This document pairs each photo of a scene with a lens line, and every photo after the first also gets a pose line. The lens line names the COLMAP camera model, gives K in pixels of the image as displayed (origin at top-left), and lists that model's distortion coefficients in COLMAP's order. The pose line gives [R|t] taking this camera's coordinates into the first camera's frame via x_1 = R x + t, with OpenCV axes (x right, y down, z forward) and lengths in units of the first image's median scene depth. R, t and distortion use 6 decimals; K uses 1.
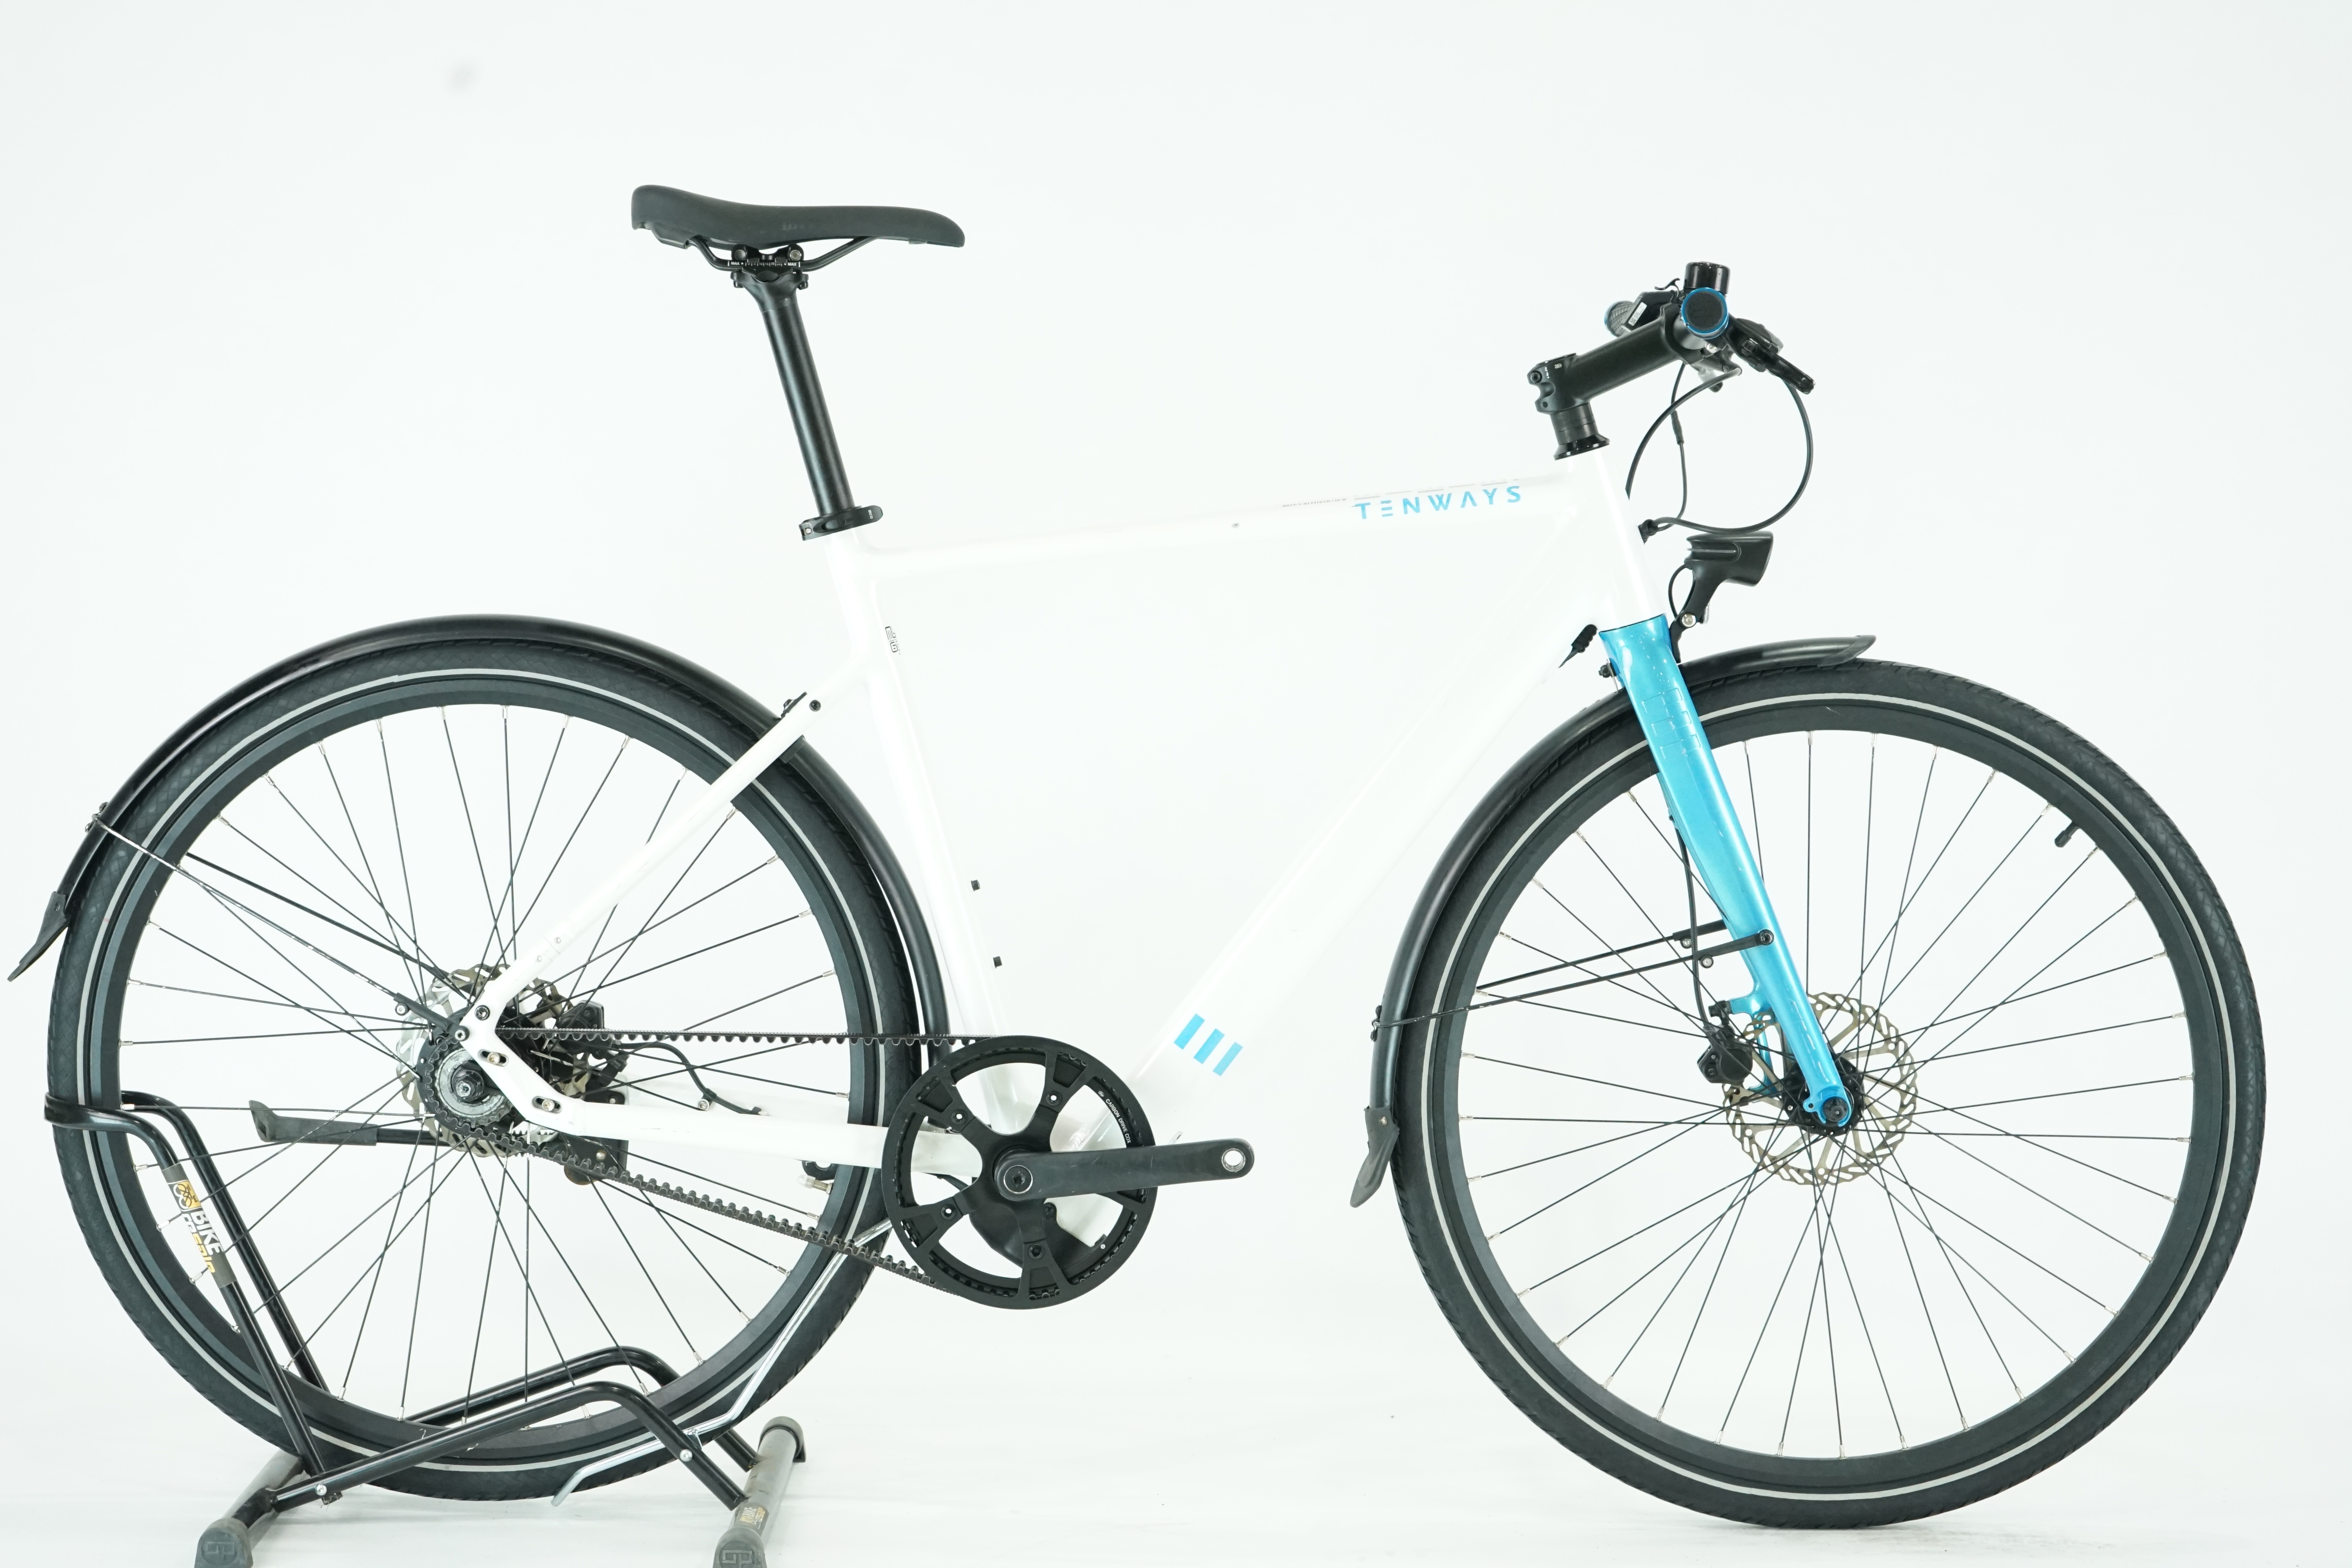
lens RADIAL K [[4592.5, 0, 1173.1], [0, 4592.5, 764.0], [0, 0, 1]] dist [0.024519, 0.000000]
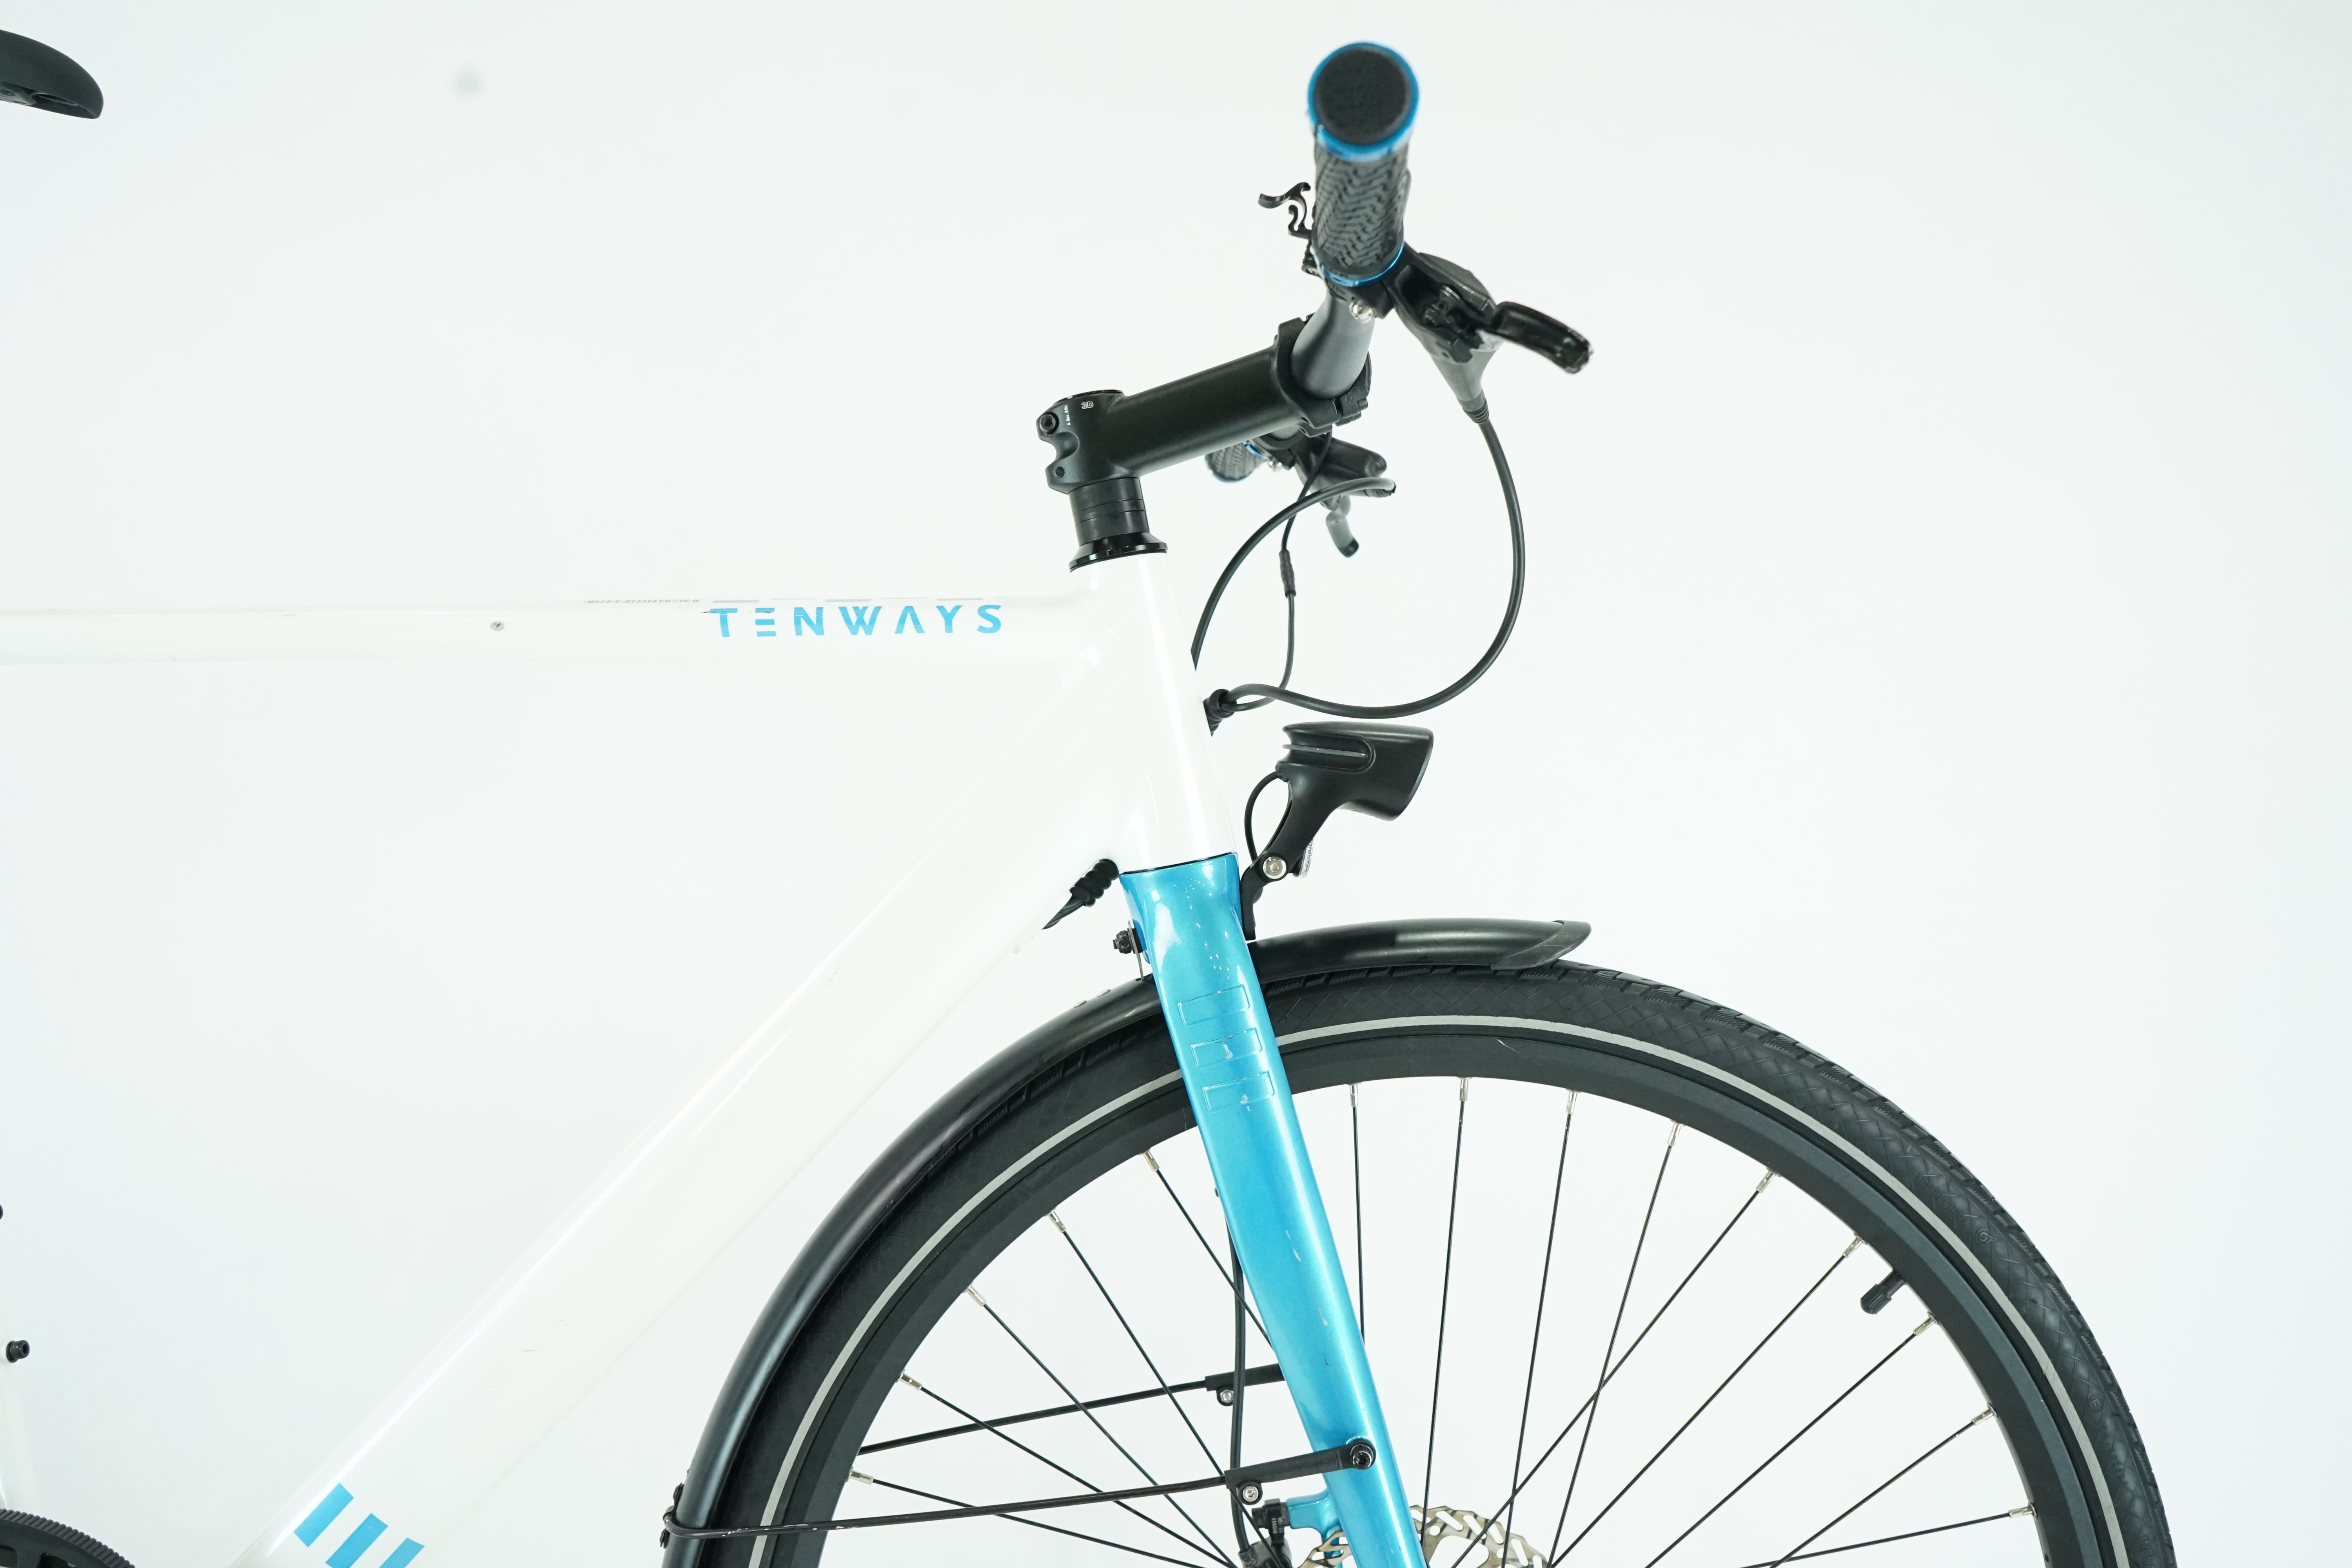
lens RADIAL K [[2017.0, 0, 1188.3], [0, 2017.0, 800.3], [0, 0, 1]] dist [-0.008732, 0.000381]
pose [[0.994146, 0.094417, 0.052519, 0.087236], [-0.091553, 0.994307, -0.054504, -0.024846], [-0.057366, 0.049377, 0.997131, 0.746601]]
